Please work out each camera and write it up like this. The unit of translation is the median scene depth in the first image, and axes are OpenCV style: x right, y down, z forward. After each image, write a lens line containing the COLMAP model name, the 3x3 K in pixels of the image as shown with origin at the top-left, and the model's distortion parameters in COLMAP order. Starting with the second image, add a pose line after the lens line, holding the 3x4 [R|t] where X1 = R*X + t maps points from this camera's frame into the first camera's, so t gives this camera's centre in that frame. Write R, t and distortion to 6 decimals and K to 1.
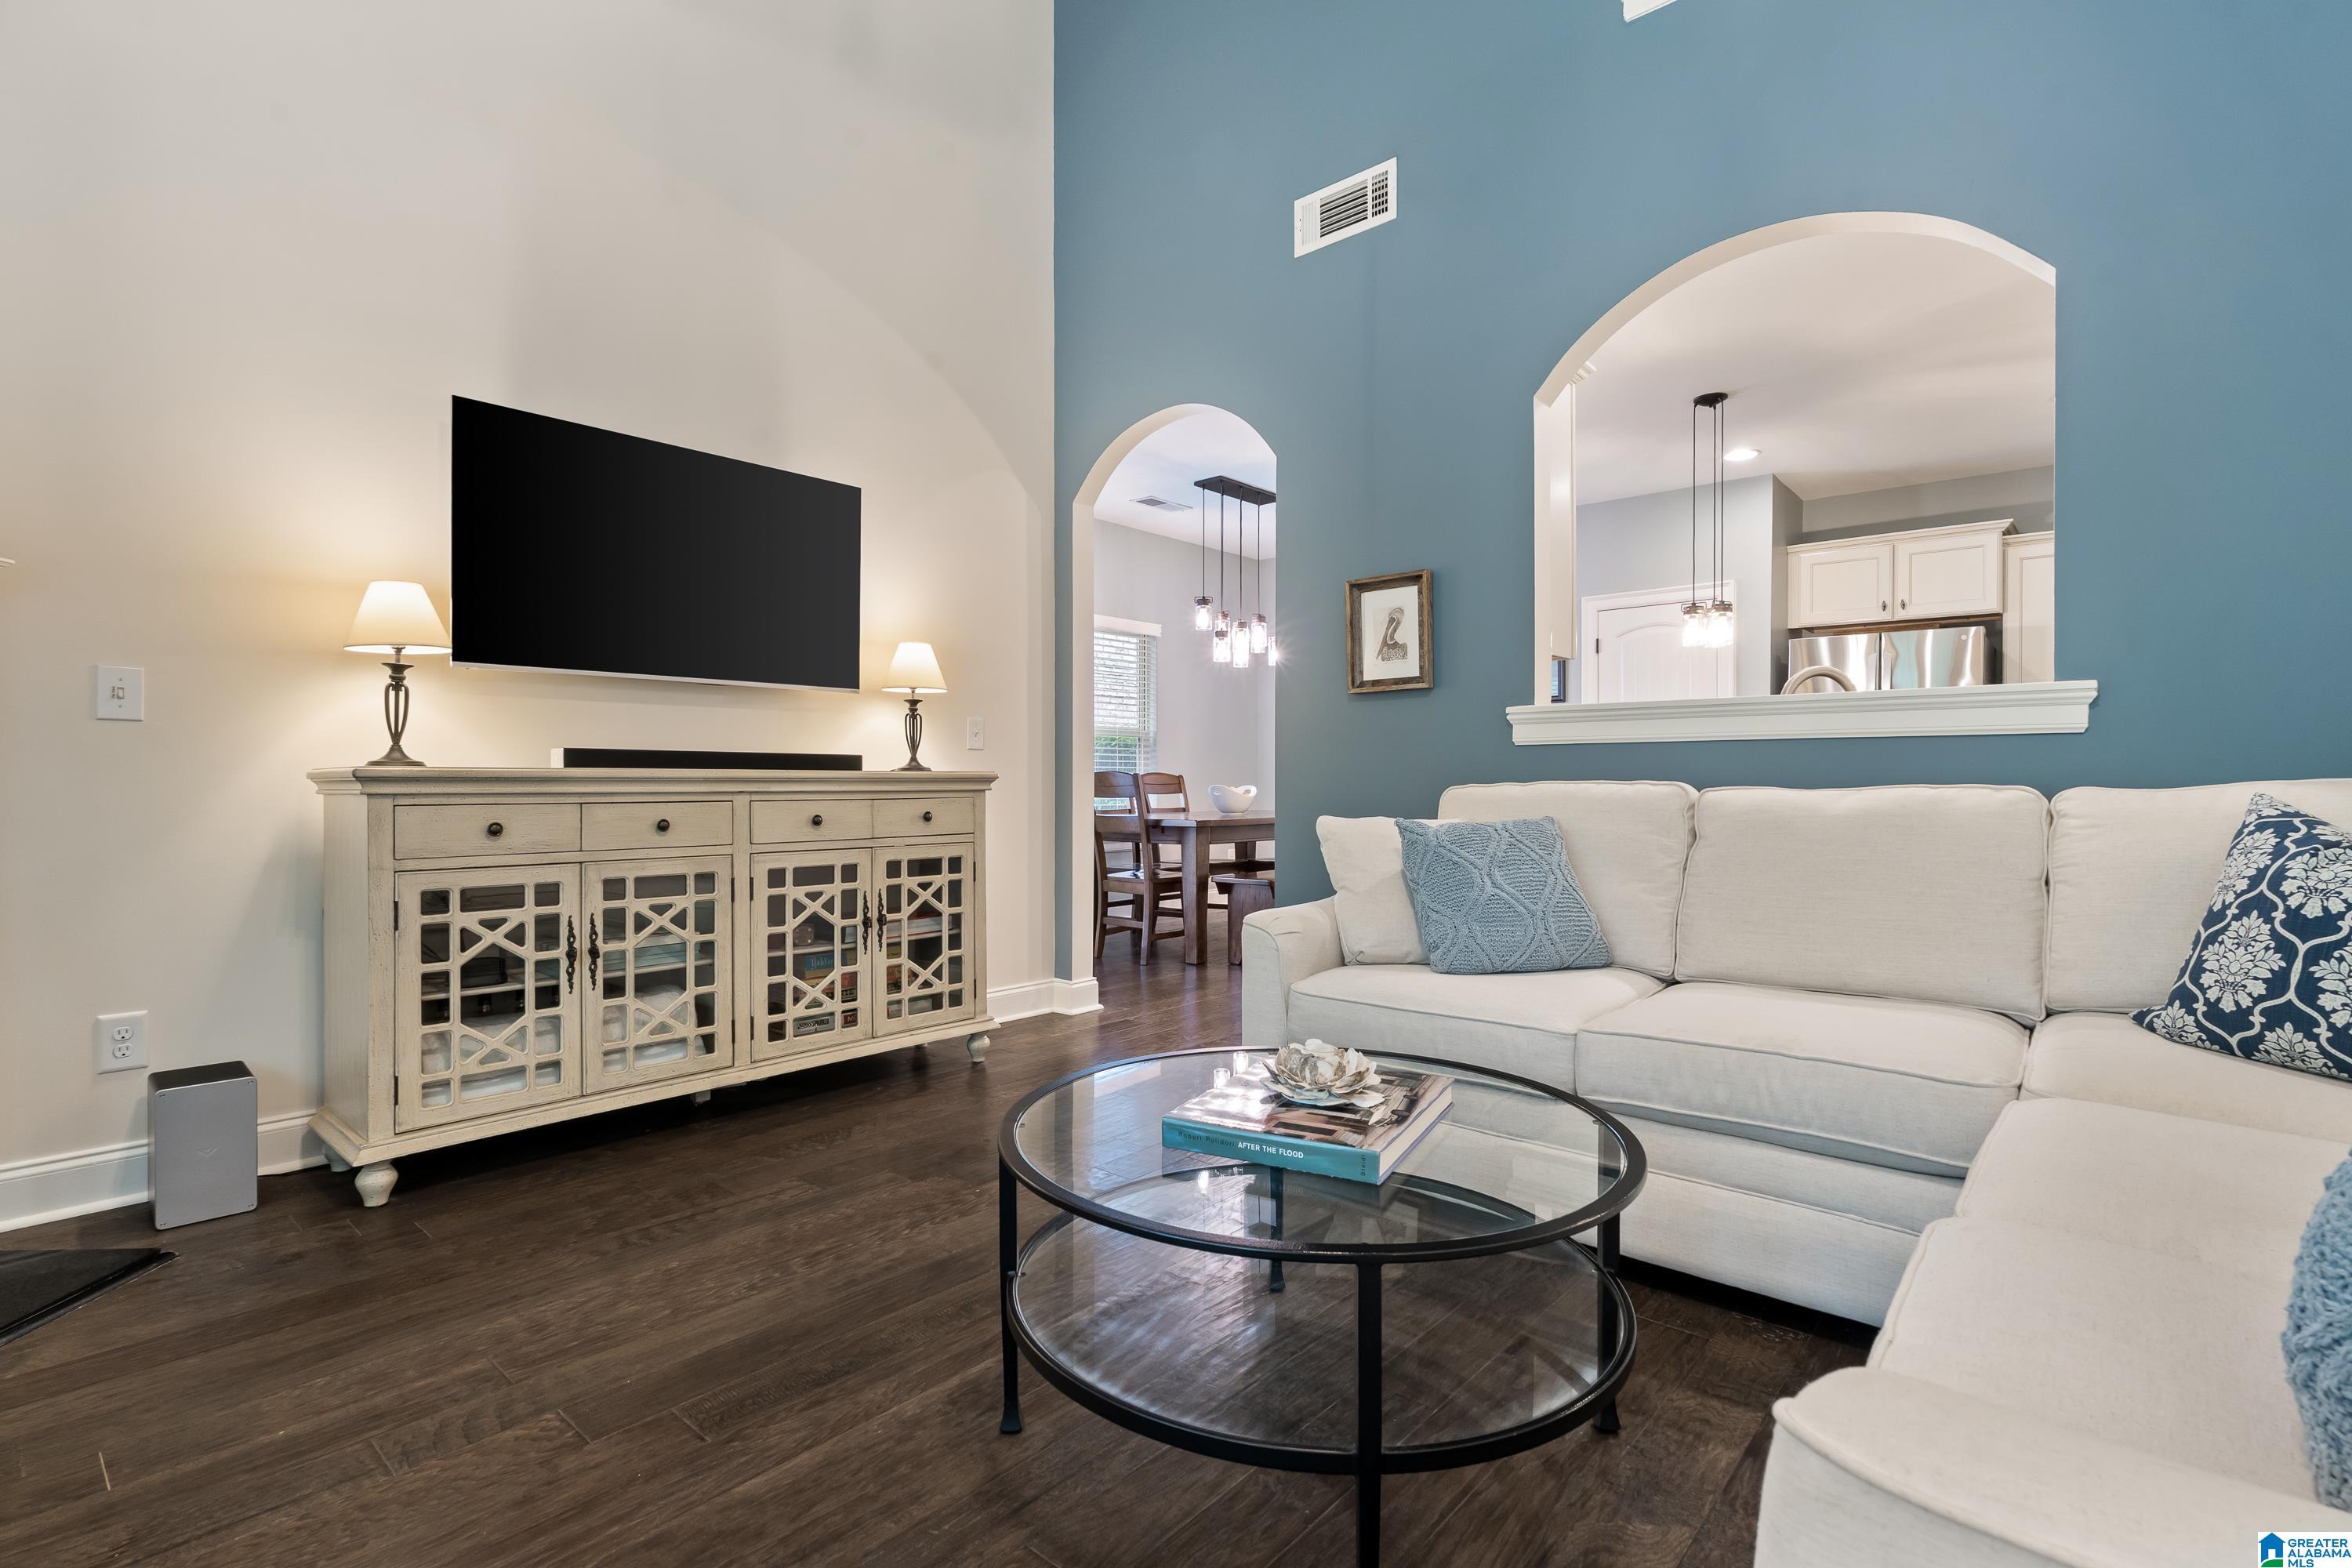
lens RADIAL K [[1080.7, 0, 1170.2], [0, 1080.7, 793.6], [0, 0, 1]] dist [-0.008968, 0.001024]
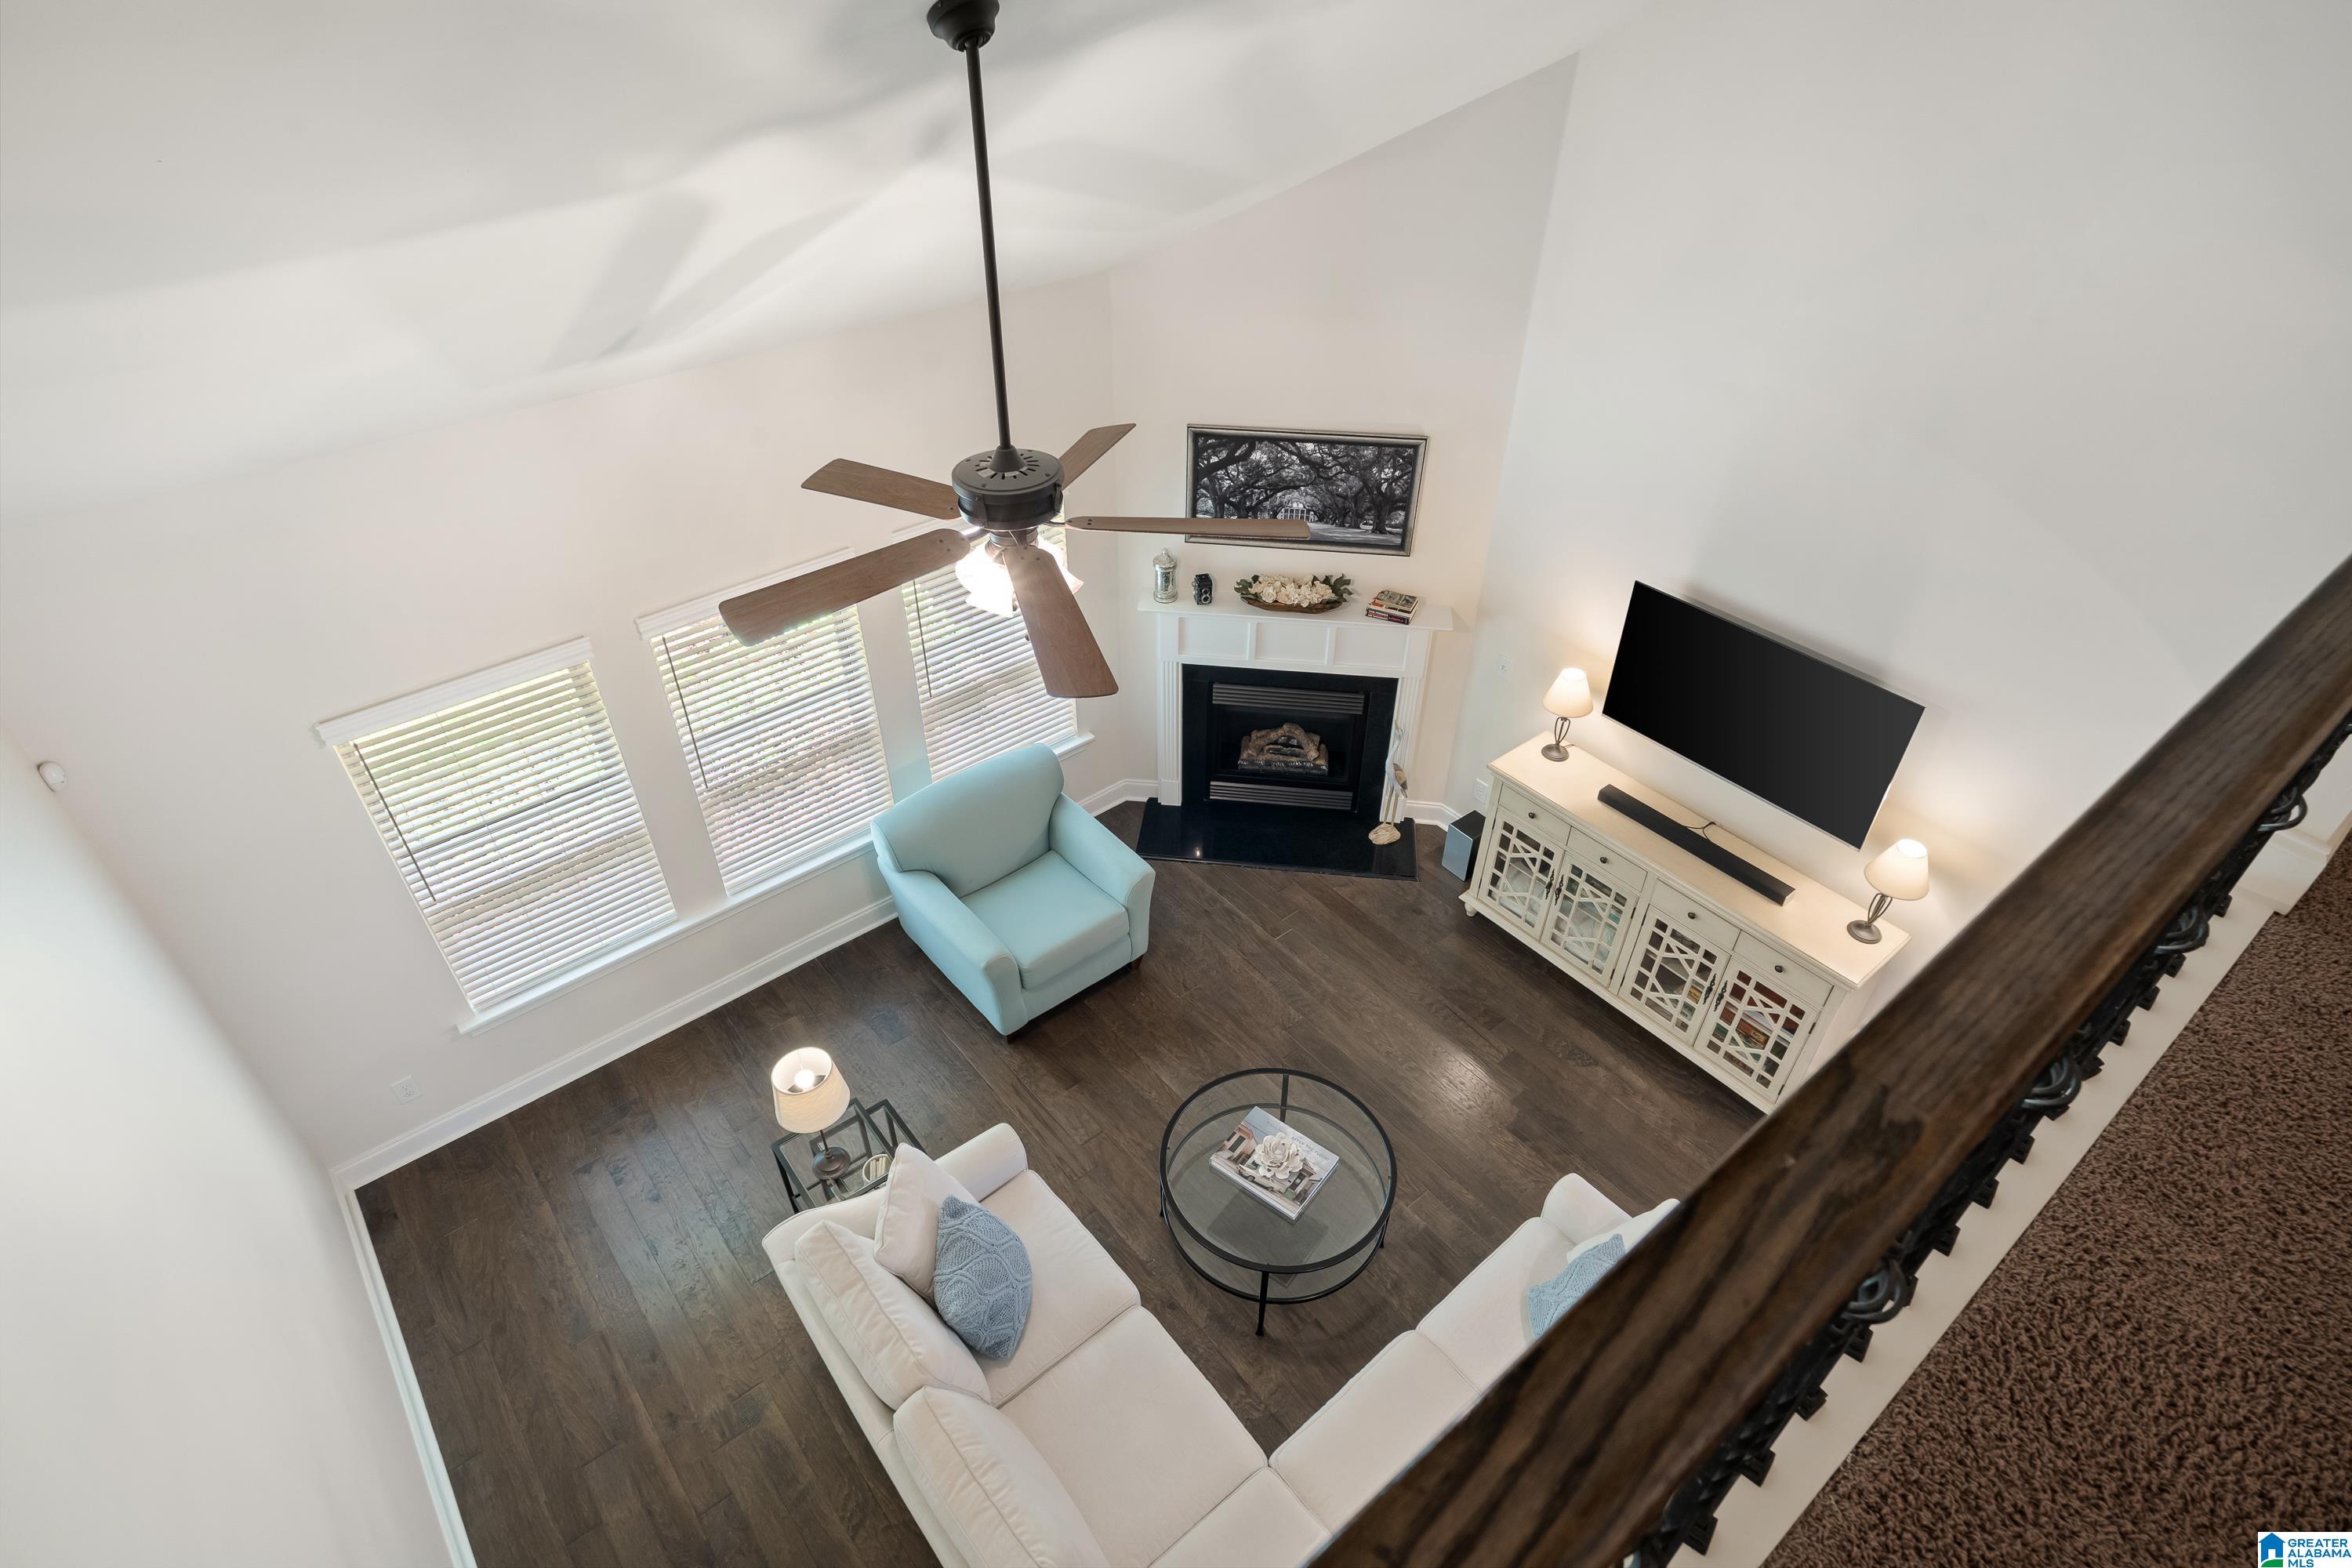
lens RADIAL K [[1218.4, 0, 1154.6], [0, 1218.4, 782.3], [0, 0, 1]] dist [0.005451, 0.000225]
pose [[-0.187093, 0.609053, -0.770747, 0.942496], [0.003626, 0.785024, 0.619455, -1.115804], [0.982336, 0.113101, -0.149080, 0.519412]]
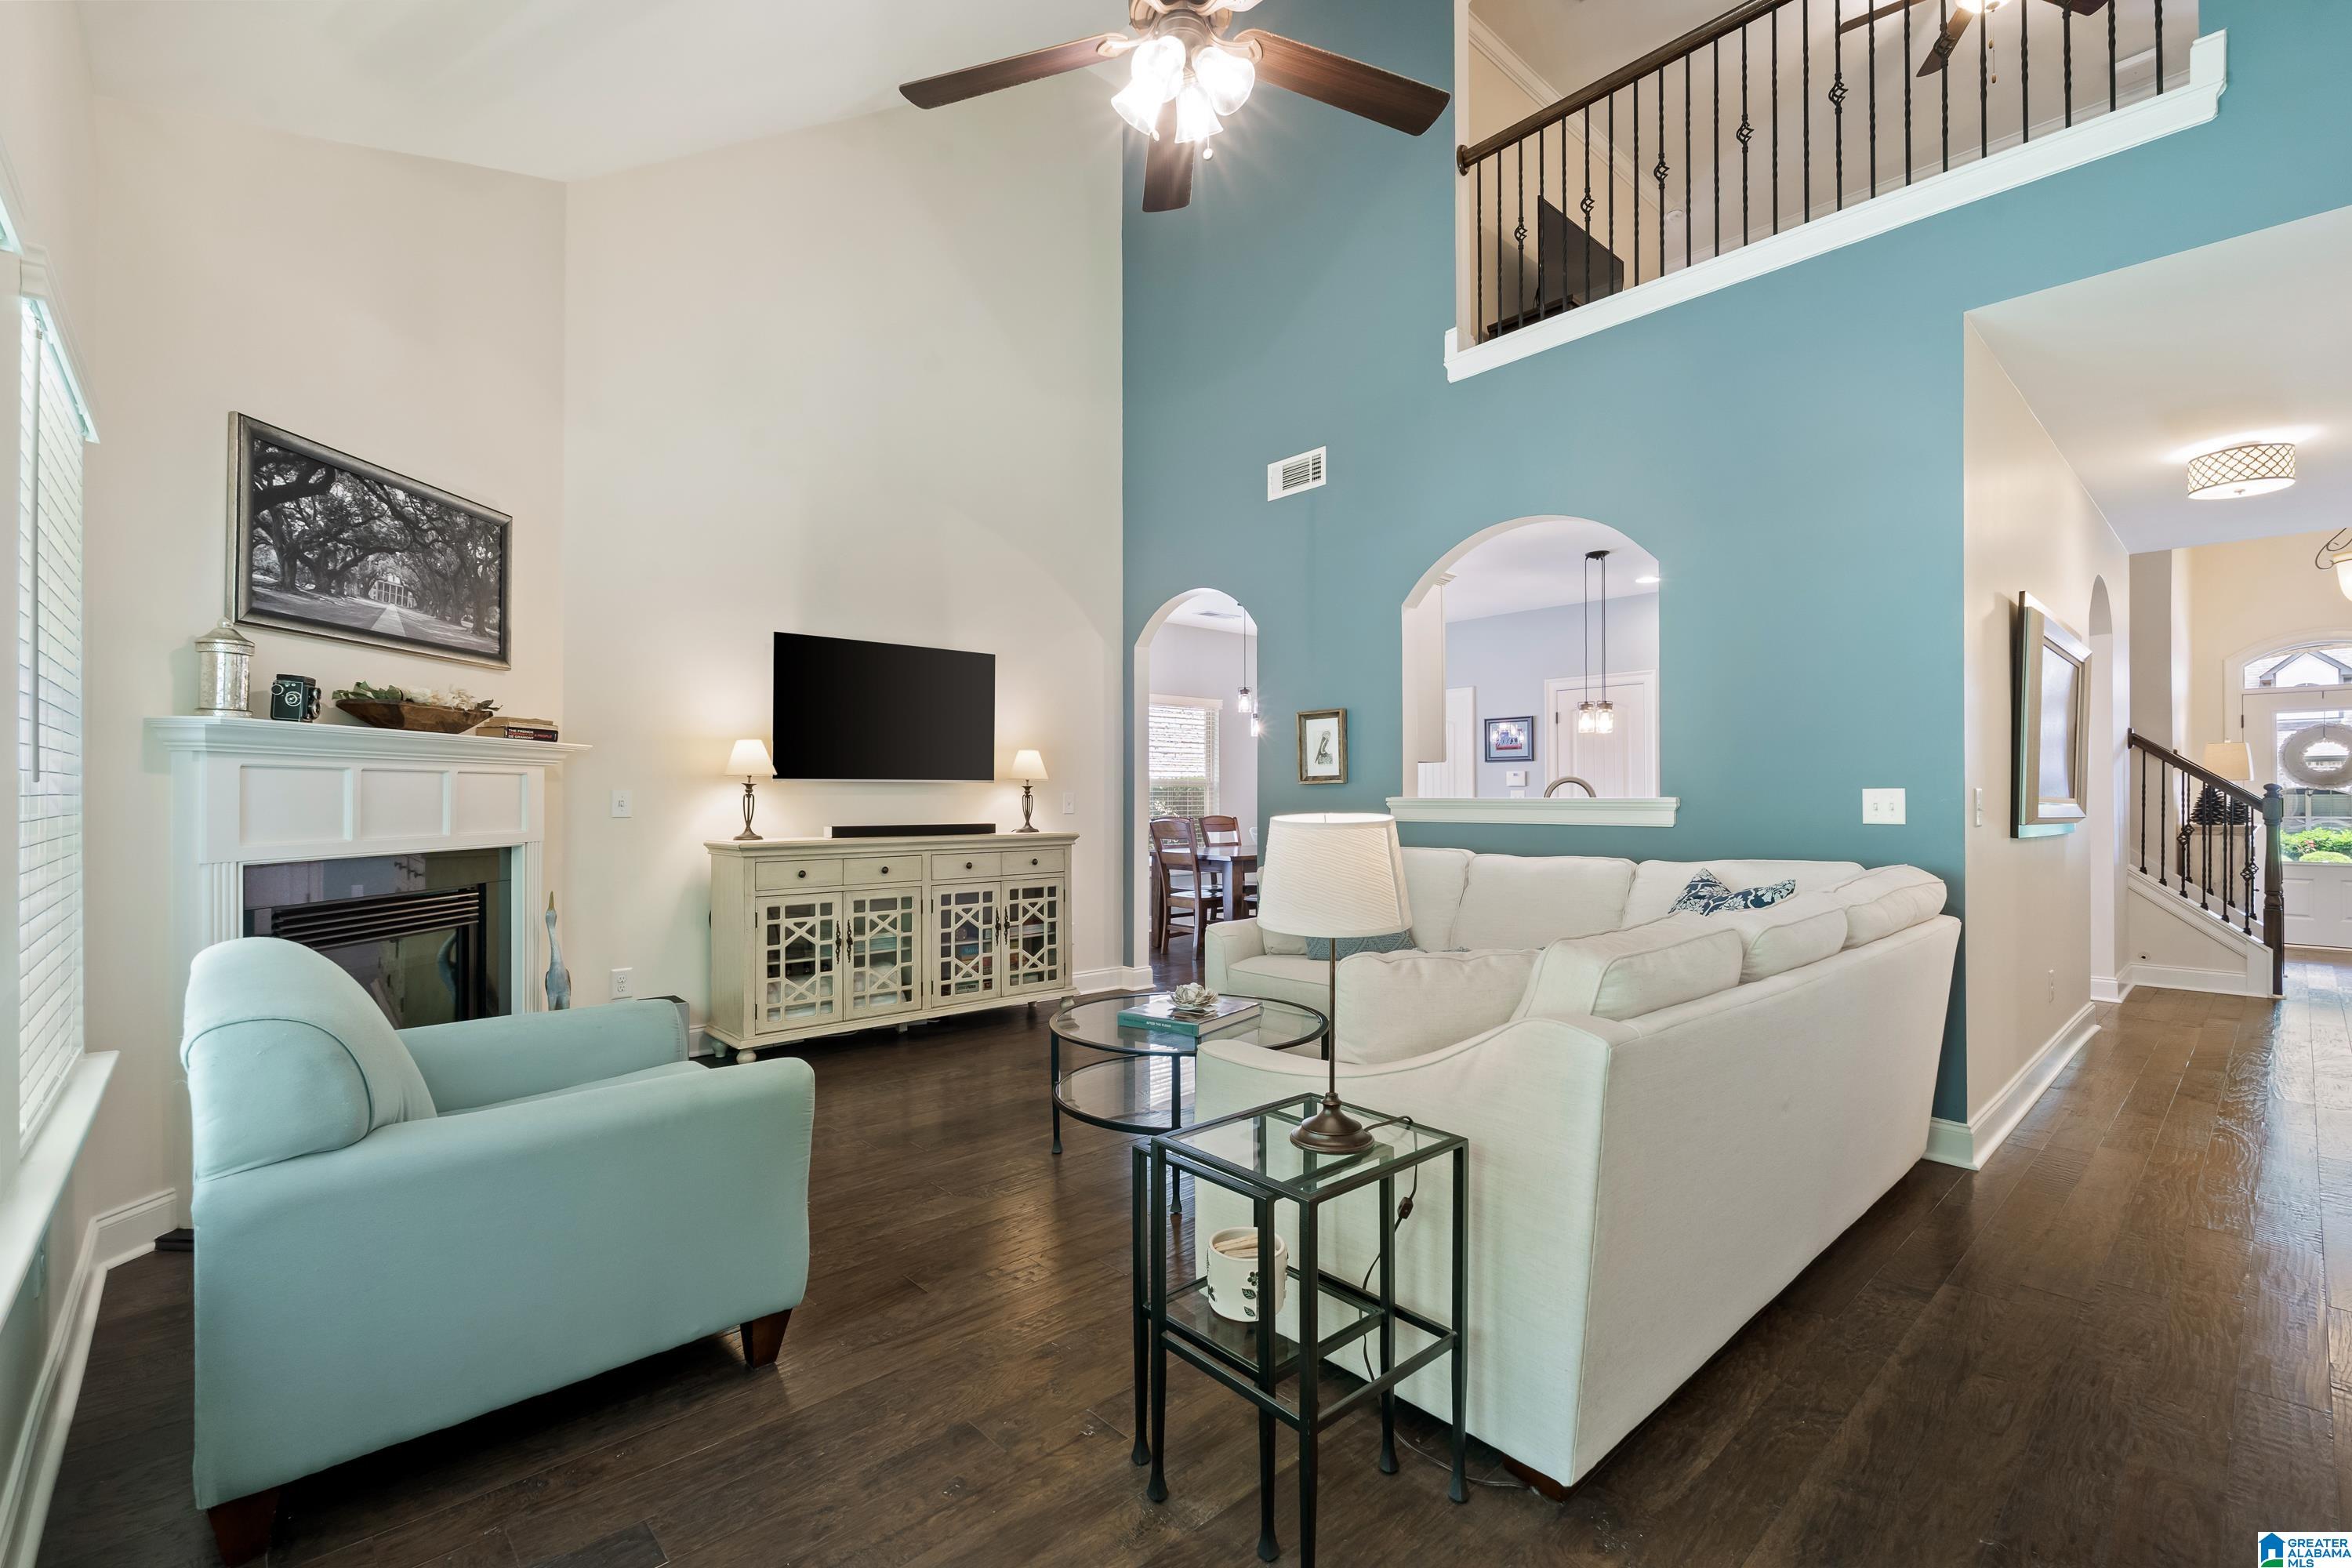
lens RADIAL K [[1050.7, 0, 1173.5], [0, 1050.7, 785.1], [0, 0, 1]] dist [0.001307, 0.000160]
pose [[0.993376, -0.002597, -0.114882, 0.176571], [0.000444, 0.999824, -0.018761, -0.069210], [0.114910, 0.018586, 0.993202, -0.588557]]
